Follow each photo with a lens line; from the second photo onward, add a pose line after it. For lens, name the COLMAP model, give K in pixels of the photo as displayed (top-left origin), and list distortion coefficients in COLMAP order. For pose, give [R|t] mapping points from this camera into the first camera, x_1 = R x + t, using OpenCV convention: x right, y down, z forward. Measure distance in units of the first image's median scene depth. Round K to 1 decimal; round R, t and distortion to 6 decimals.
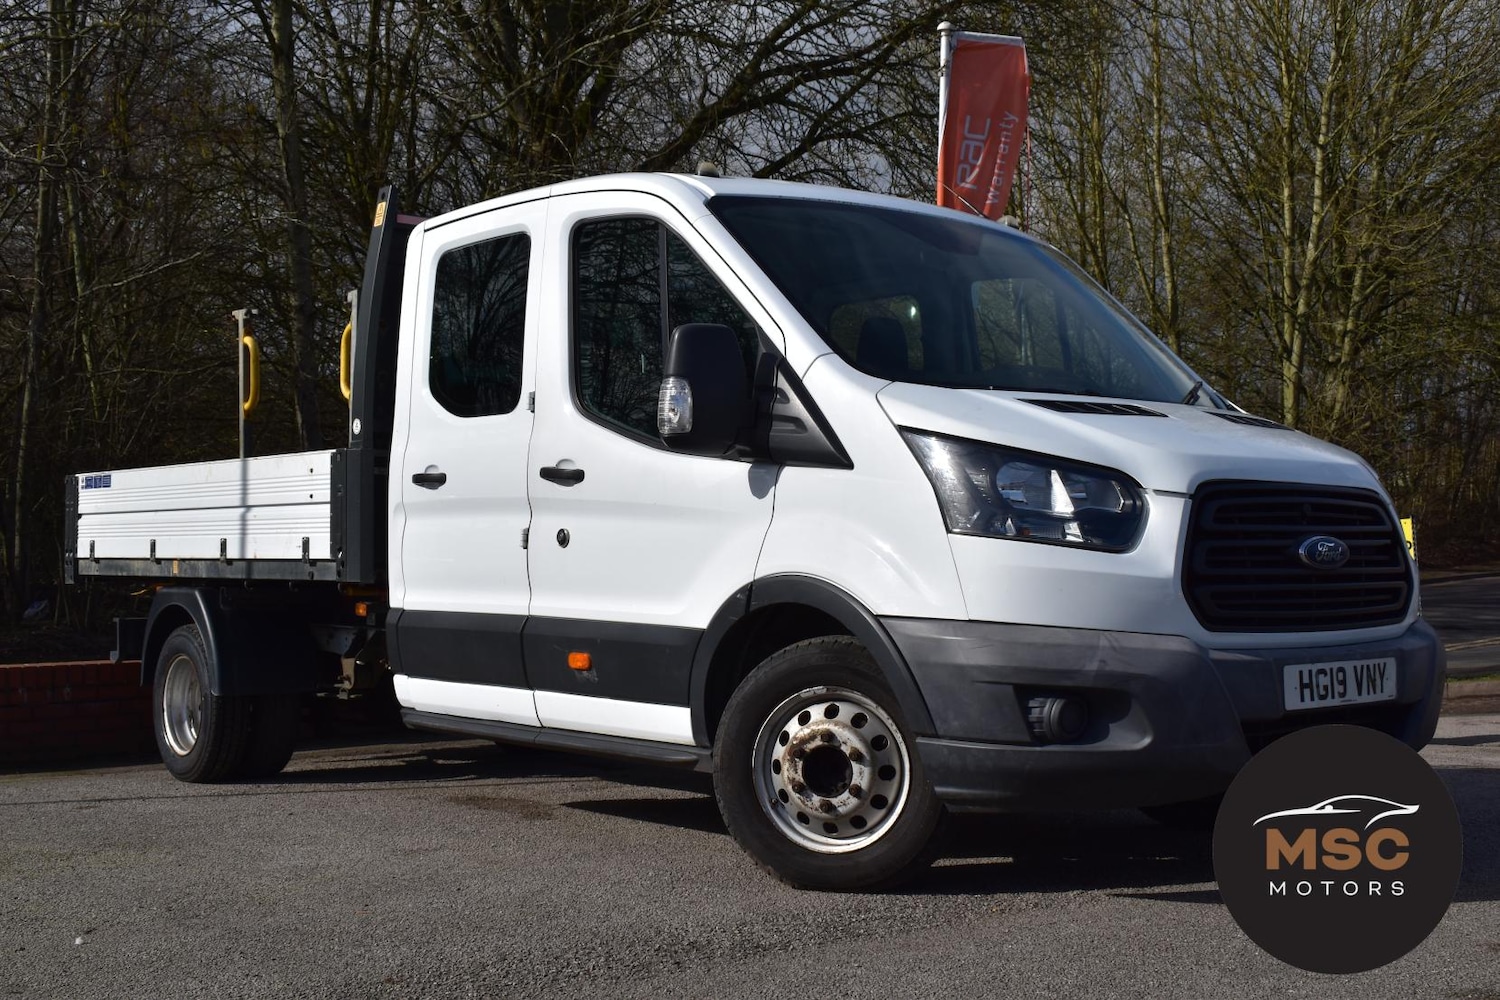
lens RADIAL K [[1833.4, 0, 745.7], [0, 1833.4, 486.6], [0, 0, 1]] dist [-0.065674, 0.056973]
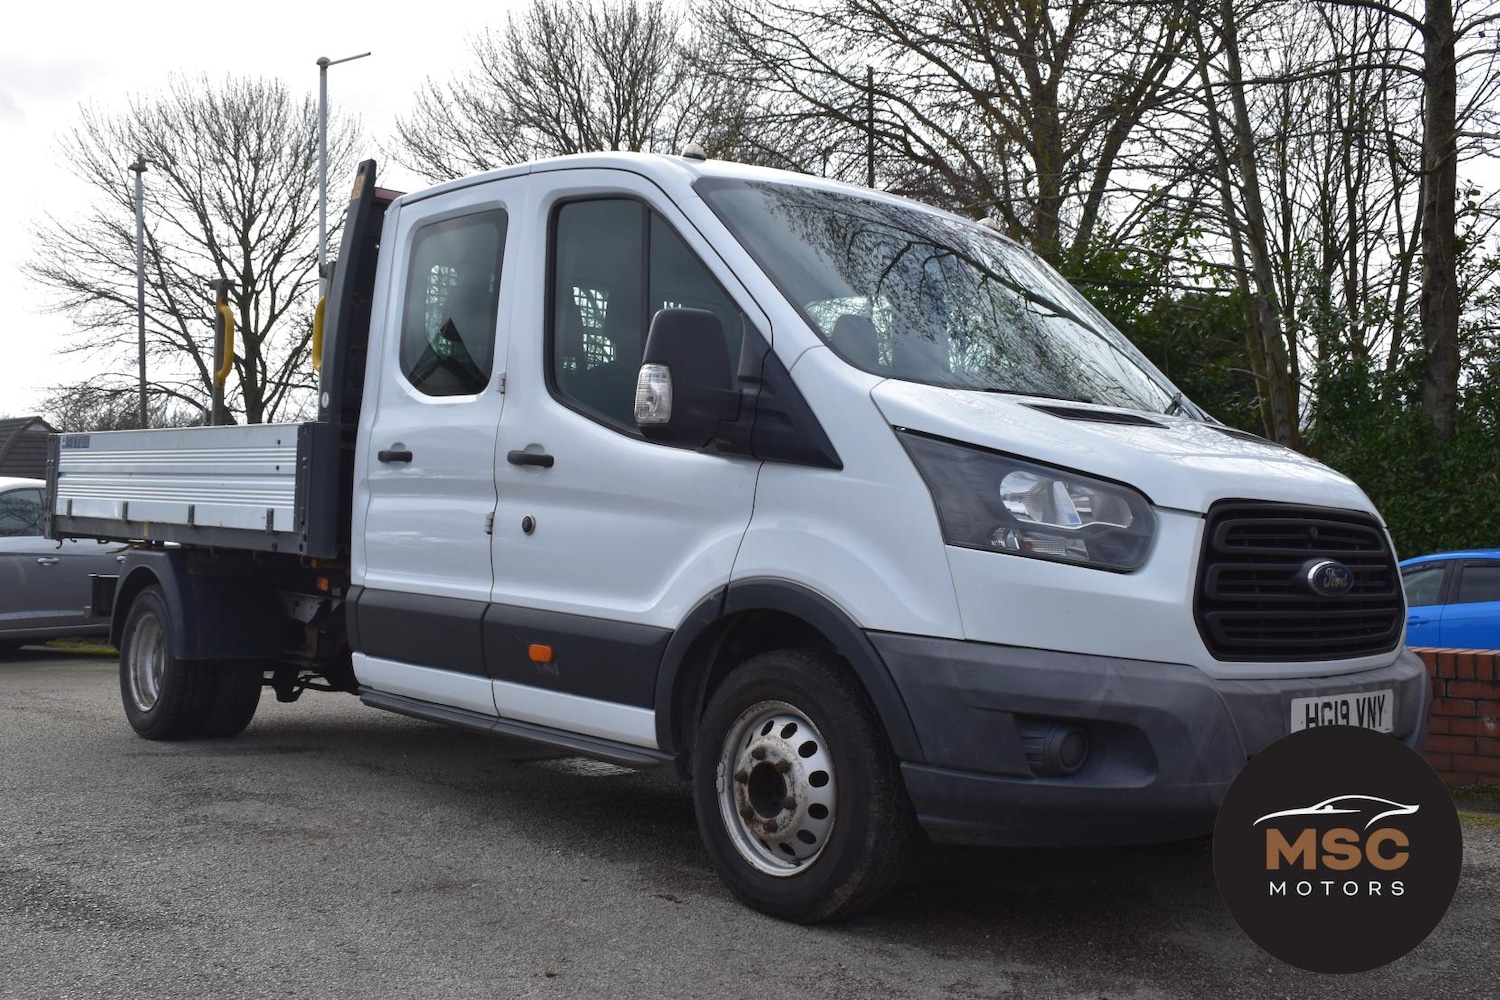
lens RADIAL K [[1574.8, 0, 750.0], [0, 1574.8, 500.0], [0, 0, 1]] dist [-0.079025, 0.024954]
pose [[0.998373, 0.041102, 0.039519, -0.017109], [-0.042017, 0.998861, 0.022617, -0.009190], [-0.038544, -0.024241, 0.998963, 0.173463]]
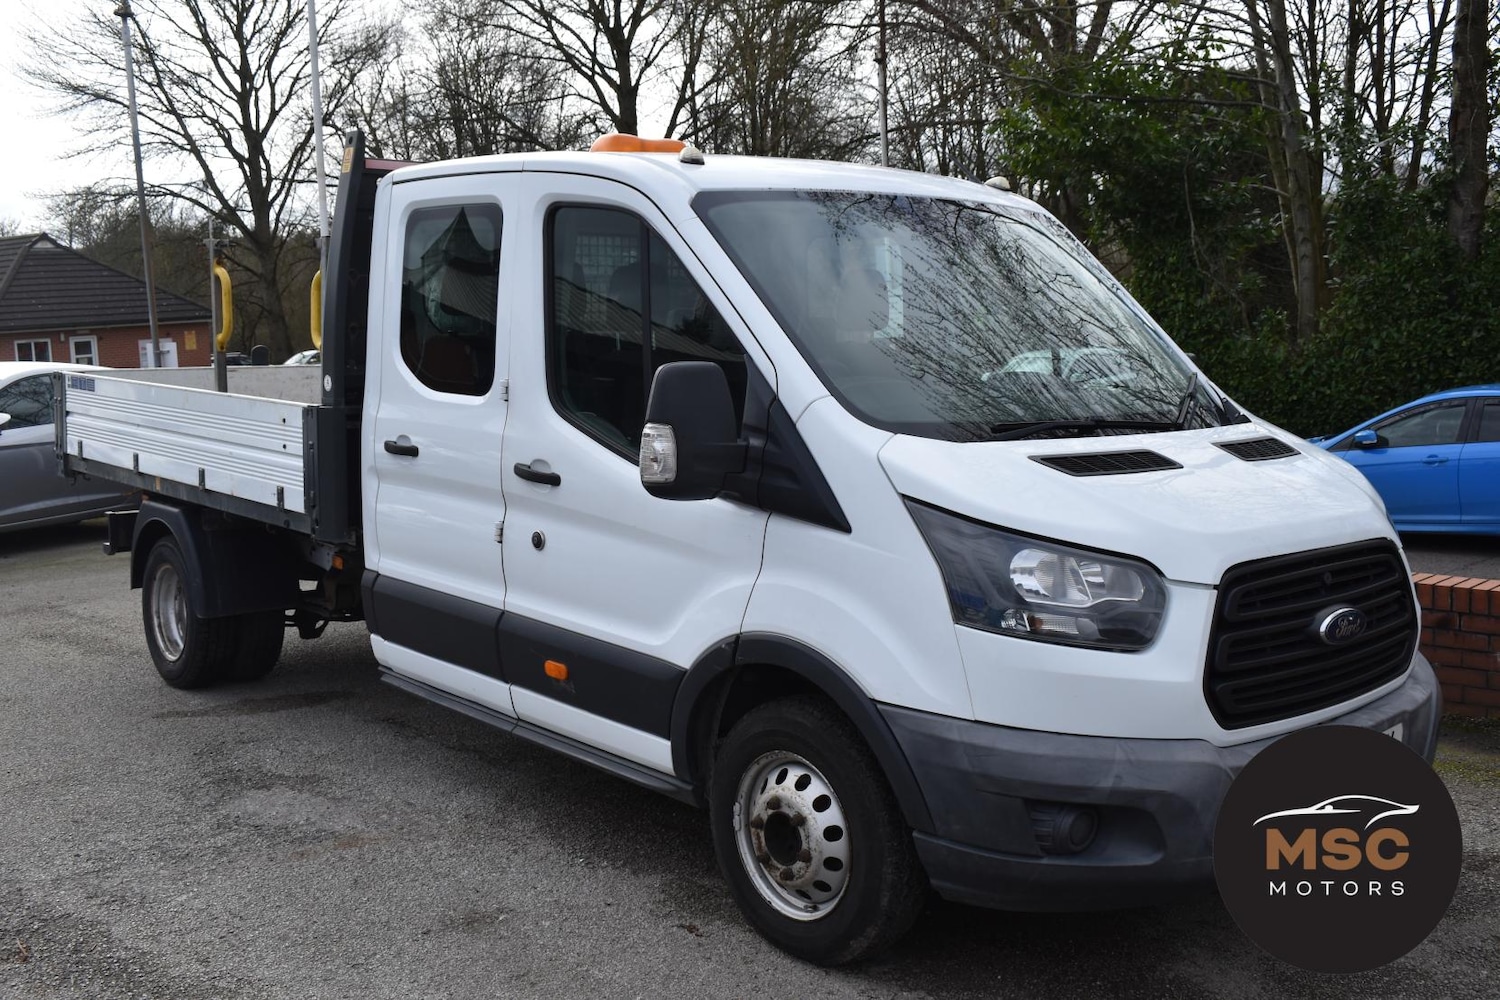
lens RADIAL K [[1574.8, 0, 750.0], [0, 1574.8, 500.0], [0, 0, 1]] dist [-0.079025, 0.024954]
pose [[0.999461, 0.009415, 0.031457, -0.015288], [-0.014528, 0.985935, 0.166496, -0.138675], [-0.029447, -0.166863, 0.985540, 0.192348]]
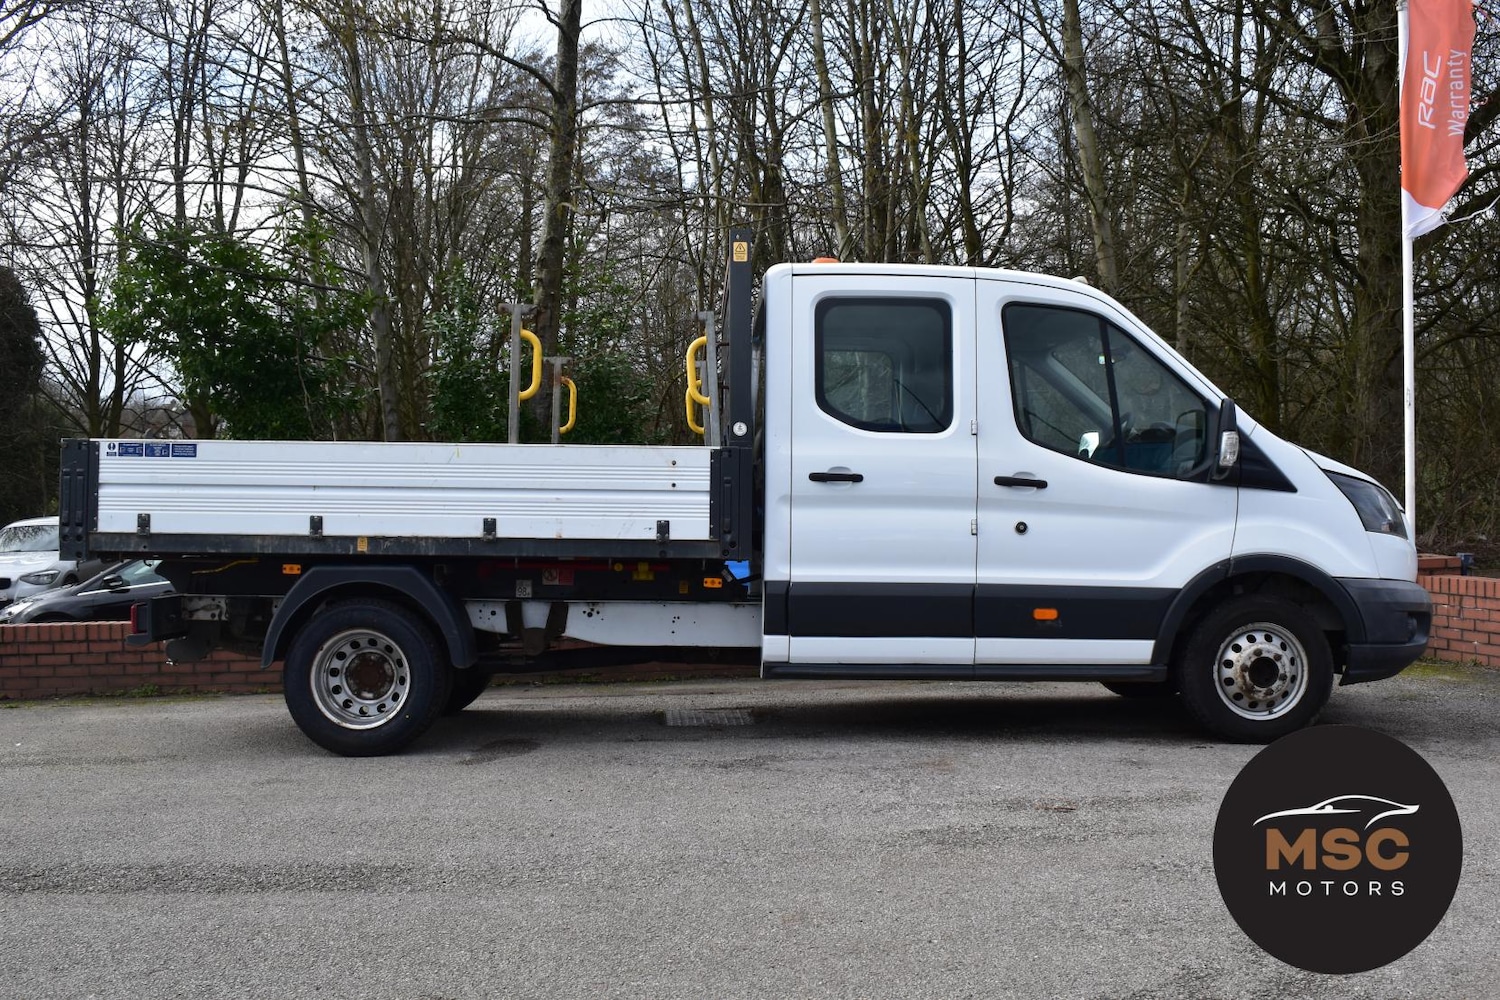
lens RADIAL K [[1574.8, 0, 750.0], [0, 1574.8, 500.0], [0, 0, 1]] dist [-0.079025, 0.024954]
pose [[0.610600, 0.020520, 0.791673, -1.240881], [-0.041365, 0.999126, 0.006007, 0.008428], [-0.790858, -0.036415, 0.610915, 0.447829]]
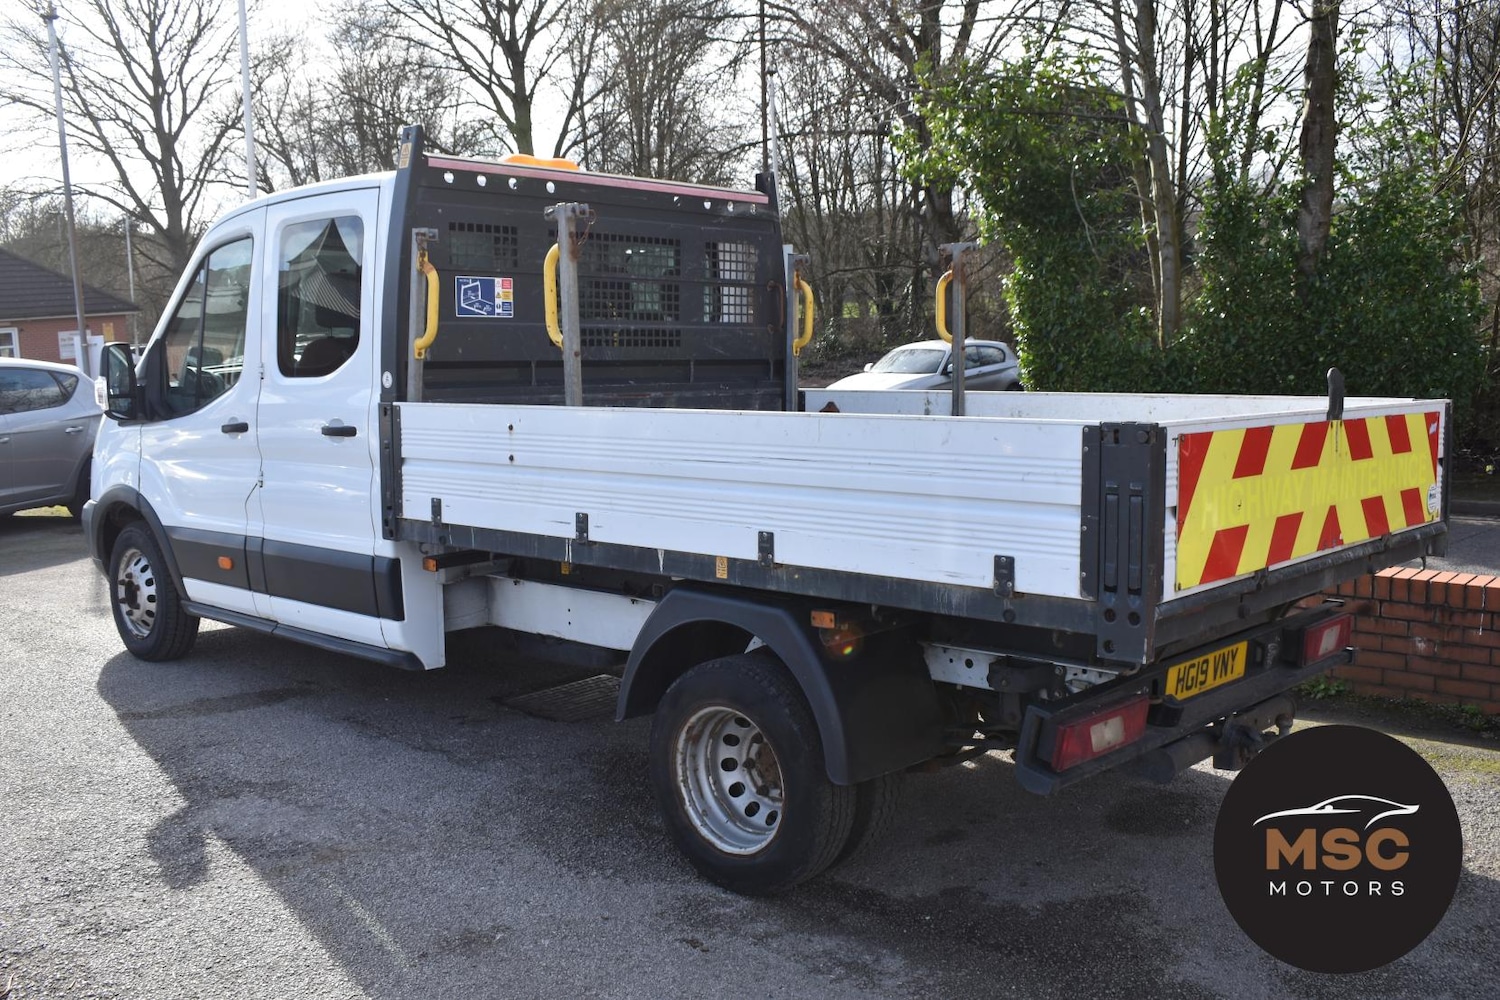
lens RADIAL K [[1442.1, 0, 750.0], [0, 1442.1, 500.0], [0, 0, 1]] dist [-0.086173, 0.023825]
pose [[0.993497, 0.002815, 0.113823, -0.071231], [-0.023392, 0.983415, 0.179854, -0.138508], [-0.111429, -0.181347, 0.977086, 0.276781]]
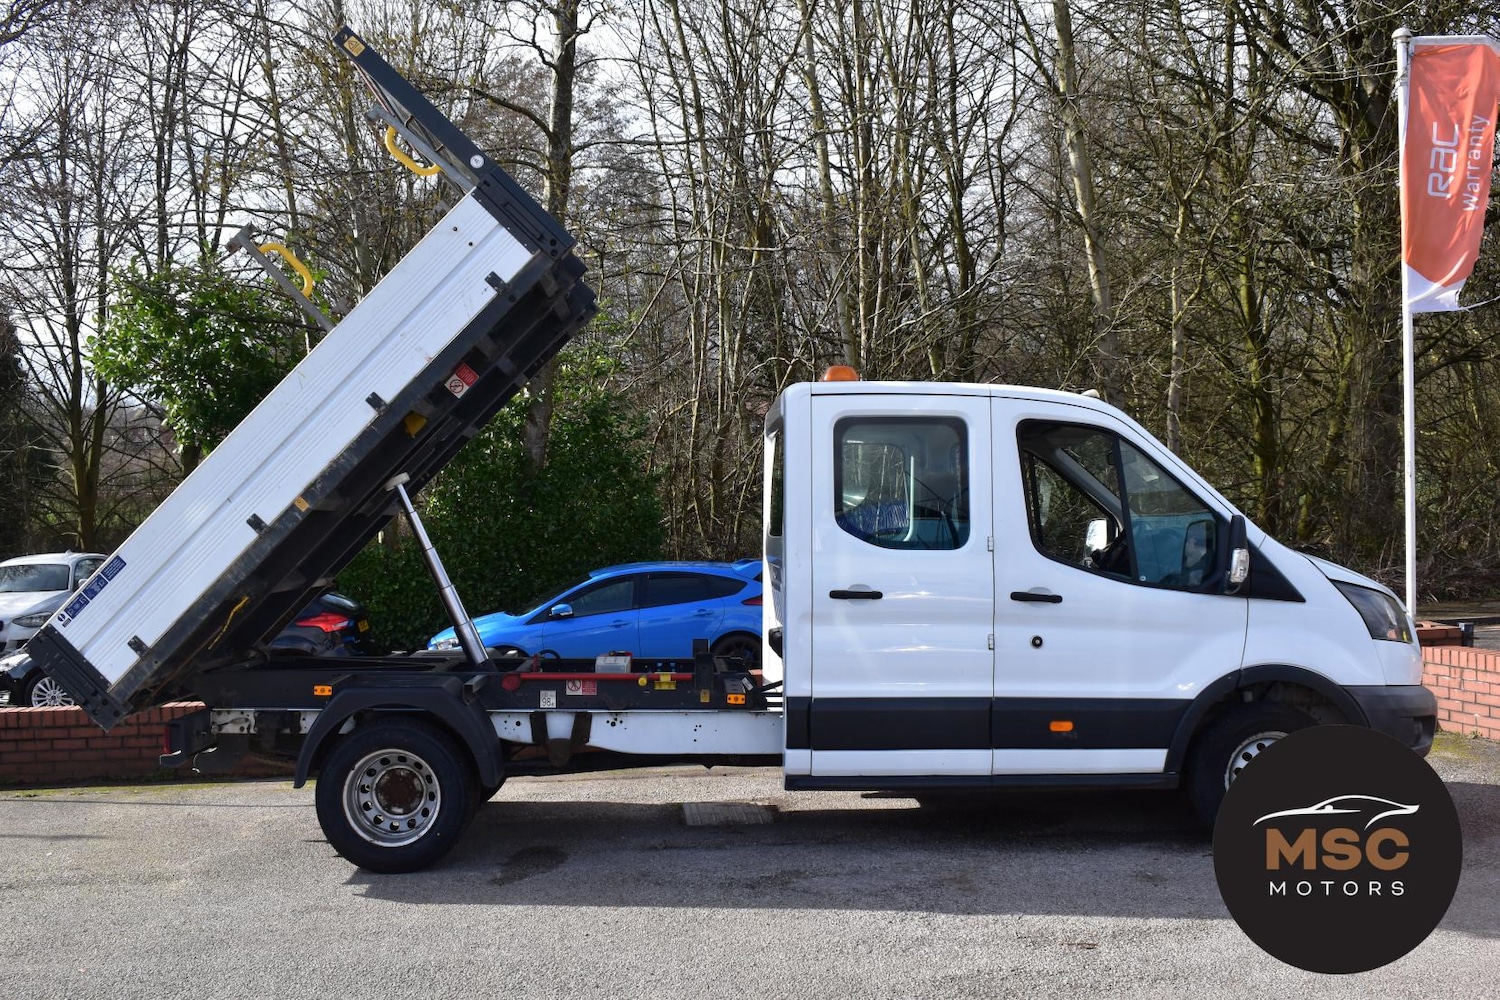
lens RADIAL K [[1597.3, 0, 750.0], [0, 1597.3, 500.0], [0, 0, 1]] dist [-0.079011, 0.019453]
pose [[0.603161, 0.014178, 0.797494, -1.295388], [-0.033680, 0.999403, 0.007706, -0.089474], [-0.796908, -0.031508, 0.603278, 0.448150]]
